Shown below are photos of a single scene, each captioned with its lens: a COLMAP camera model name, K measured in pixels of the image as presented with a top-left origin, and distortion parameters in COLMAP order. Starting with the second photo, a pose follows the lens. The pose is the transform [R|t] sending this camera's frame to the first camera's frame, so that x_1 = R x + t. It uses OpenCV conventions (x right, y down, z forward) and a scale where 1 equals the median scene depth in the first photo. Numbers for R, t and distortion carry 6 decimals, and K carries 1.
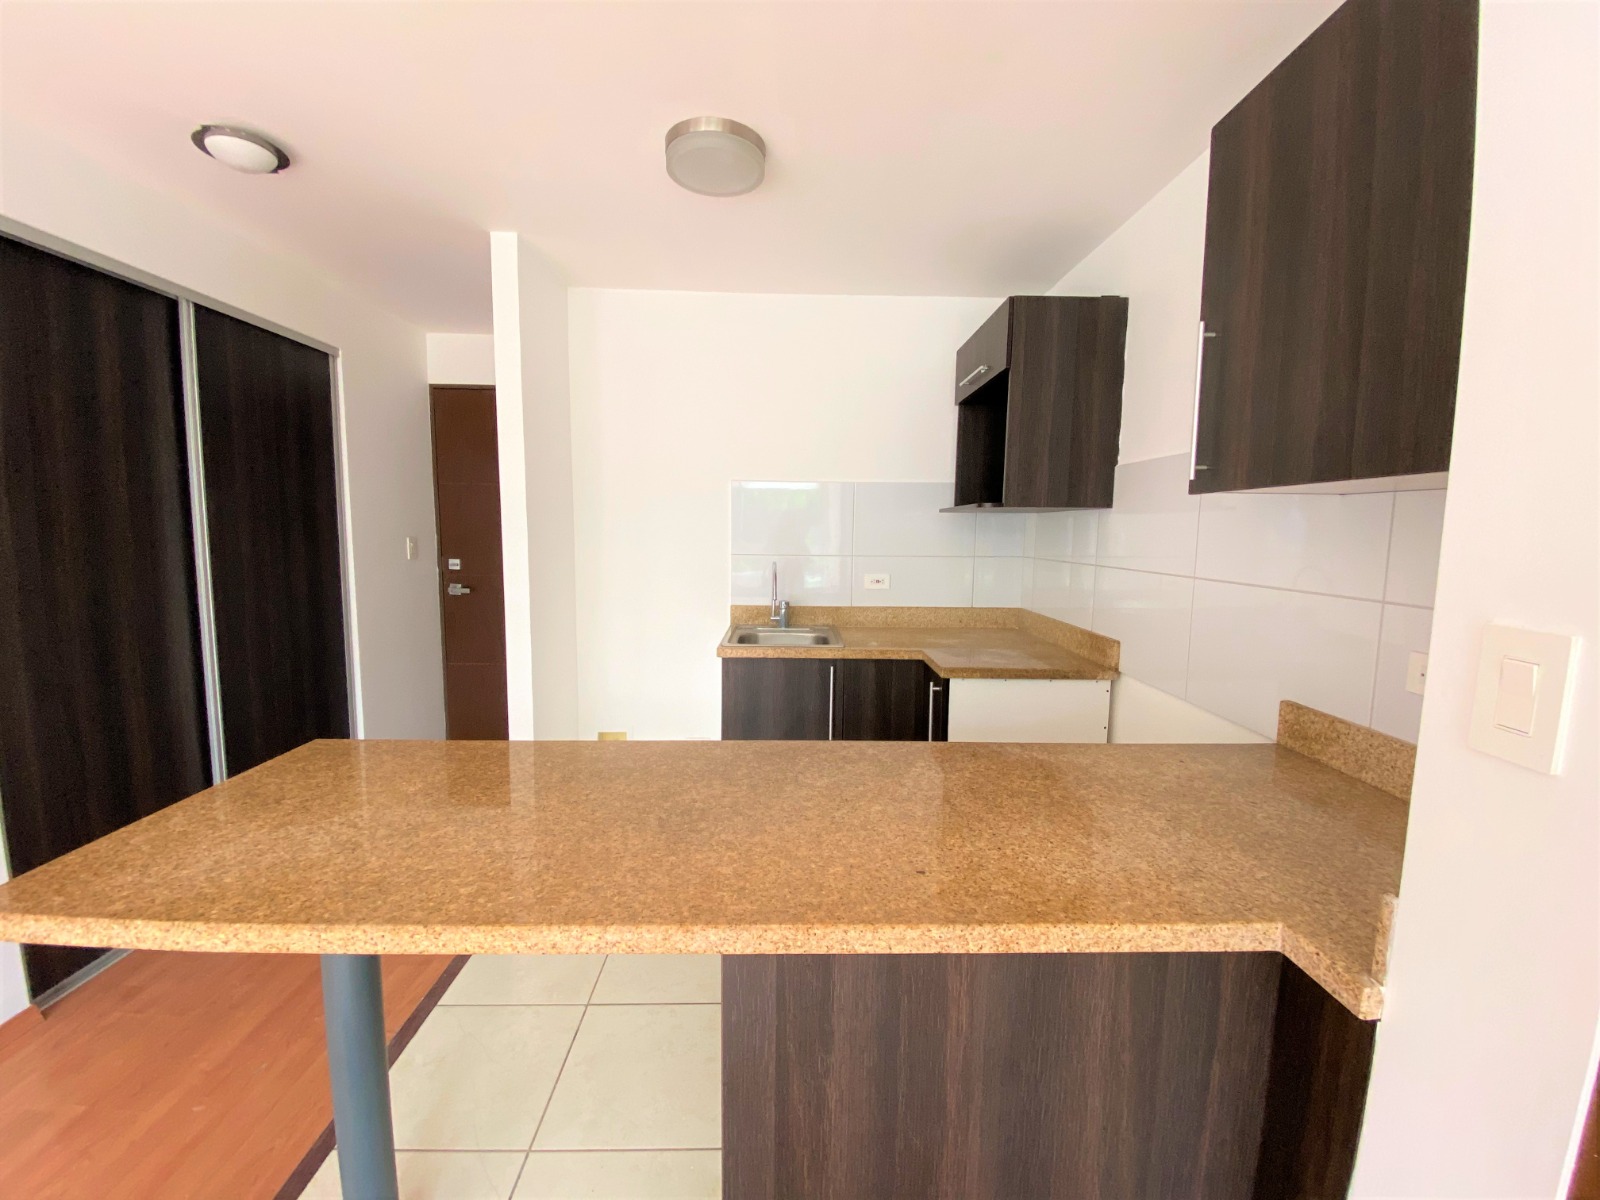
lens RADIAL K [[656.2, 0, 800.0], [0, 656.2, 600.0], [0, 0, 1]] dist [0.033225, -0.030388]
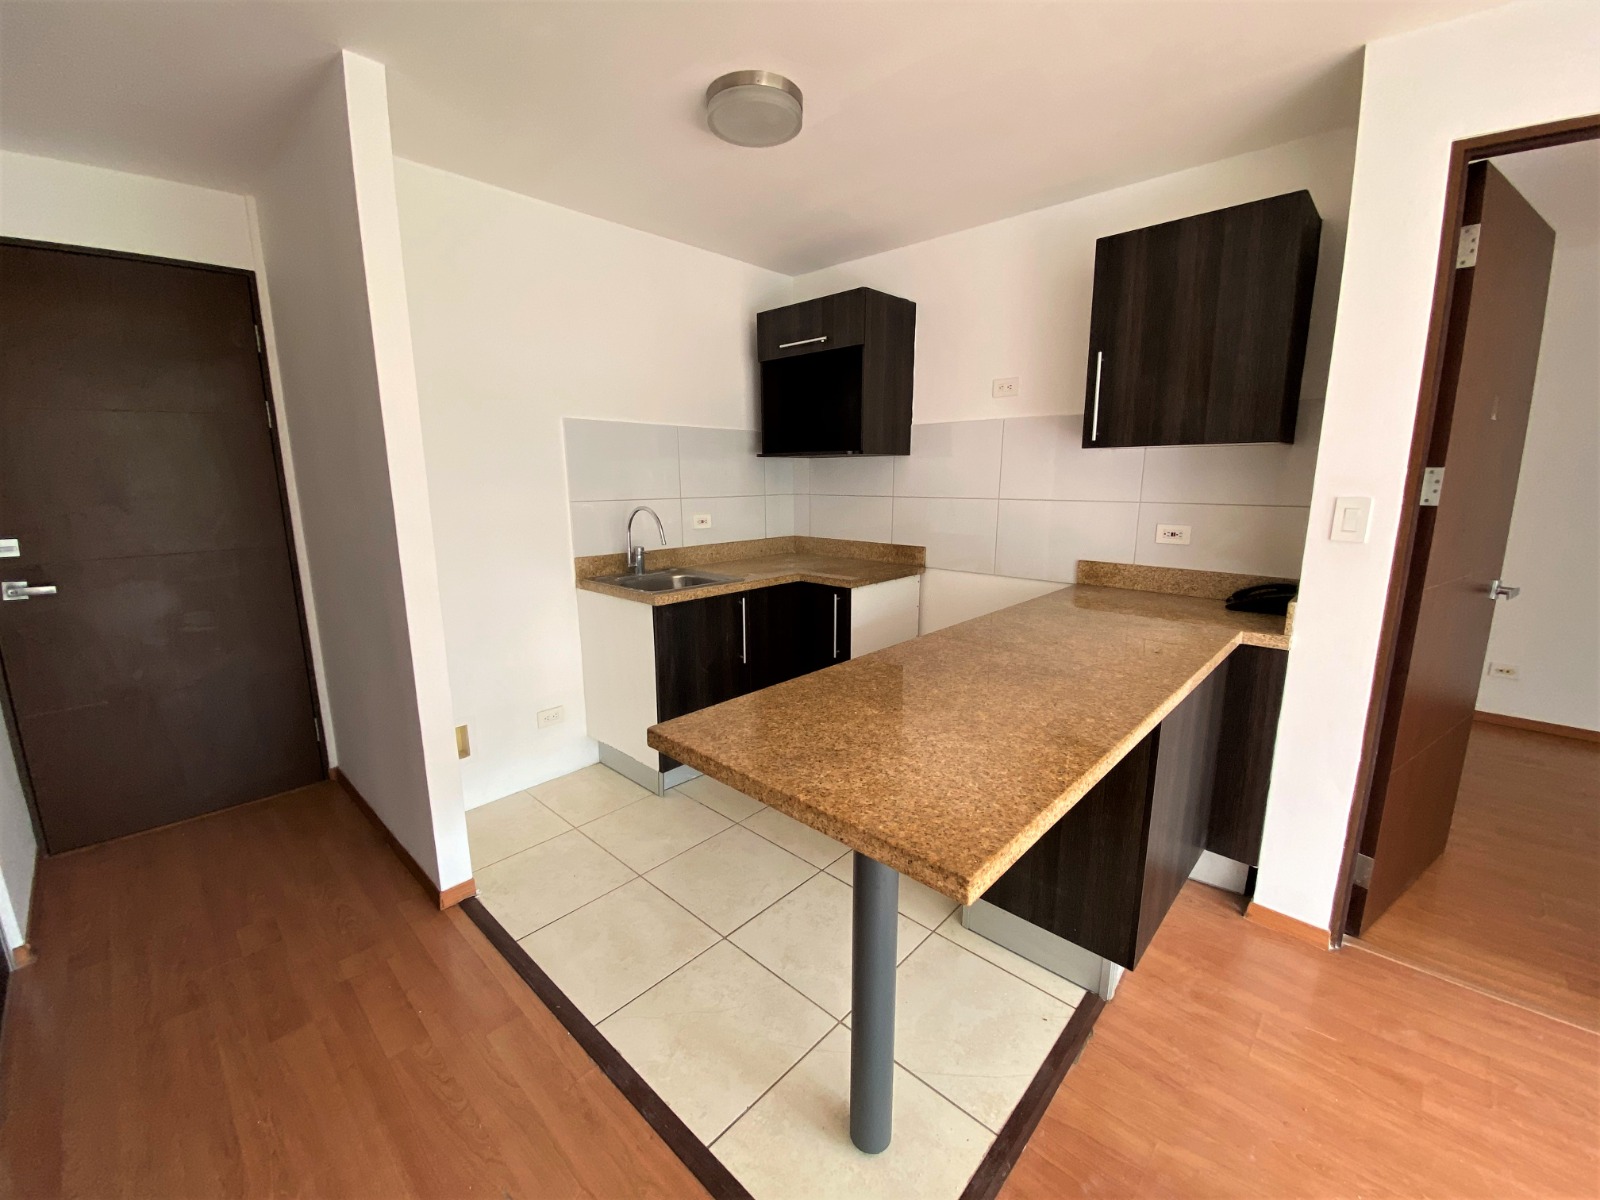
lens RADIAL K [[656.2, 0, 800.0], [0, 656.2, 600.0], [0, 0, 1]] dist [0.033225, -0.030388]
pose [[0.690953, -0.151577, 0.706830, -0.755565], [0.090579, 0.988218, 0.123374, -0.026231], [-0.717203, -0.021222, 0.696541, 0.171309]]
